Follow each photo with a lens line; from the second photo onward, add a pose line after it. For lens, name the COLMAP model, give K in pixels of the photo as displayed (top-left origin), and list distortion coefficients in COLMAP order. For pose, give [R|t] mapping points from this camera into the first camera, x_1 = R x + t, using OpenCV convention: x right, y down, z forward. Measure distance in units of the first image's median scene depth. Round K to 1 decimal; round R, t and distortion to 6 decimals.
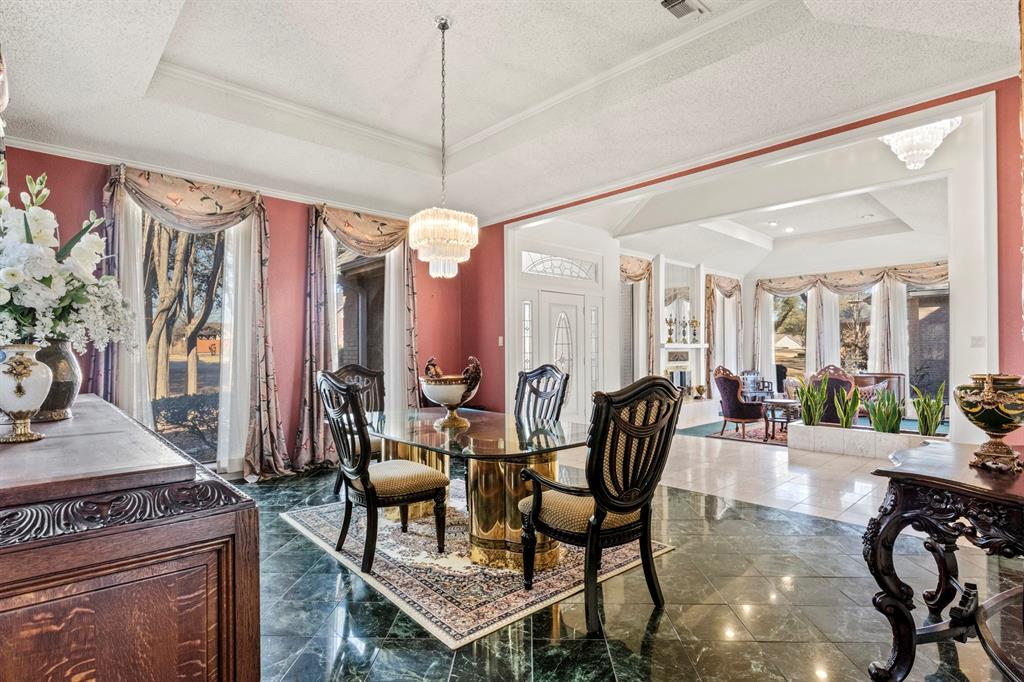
lens RADIAL K [[516.7, 0, 513.4], [0, 516.7, 353.0], [0, 0, 1]] dist [-0.003583, -0.001083]
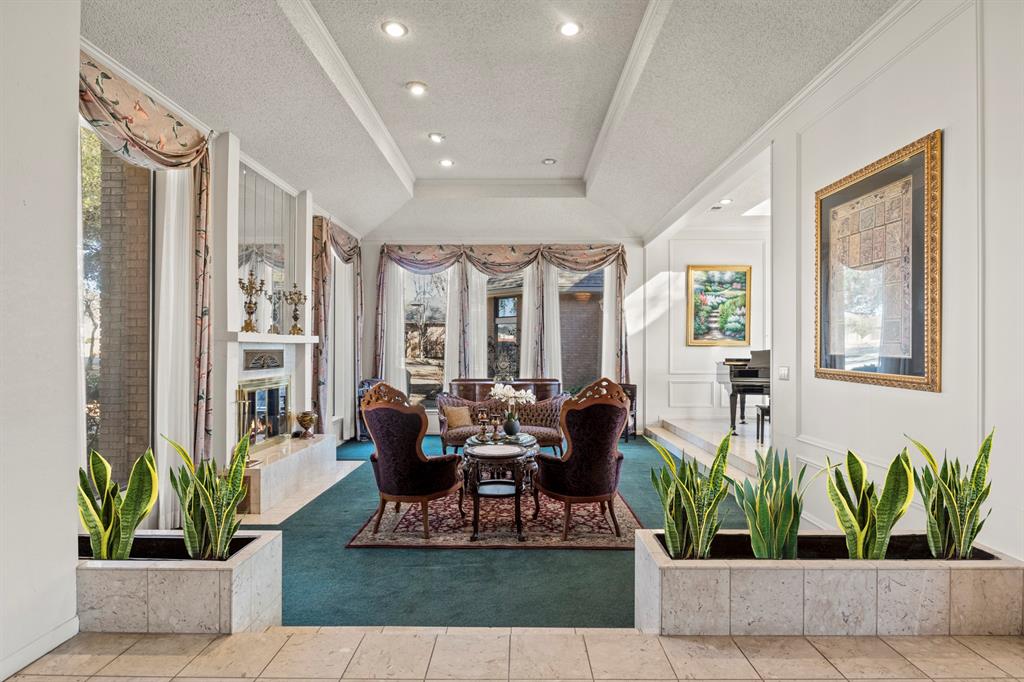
lens RADIAL K [[510.9, 0, 517.2], [0, 510.9, 351.6], [0, 0, 1]] dist [-0.028393, -0.000681]
pose [[0.688282, 0.004054, 0.725432, 0.126821], [-0.004486, 0.999989, -0.001332, -0.001442], [-0.725430, -0.002337, 0.688292, 0.470143]]
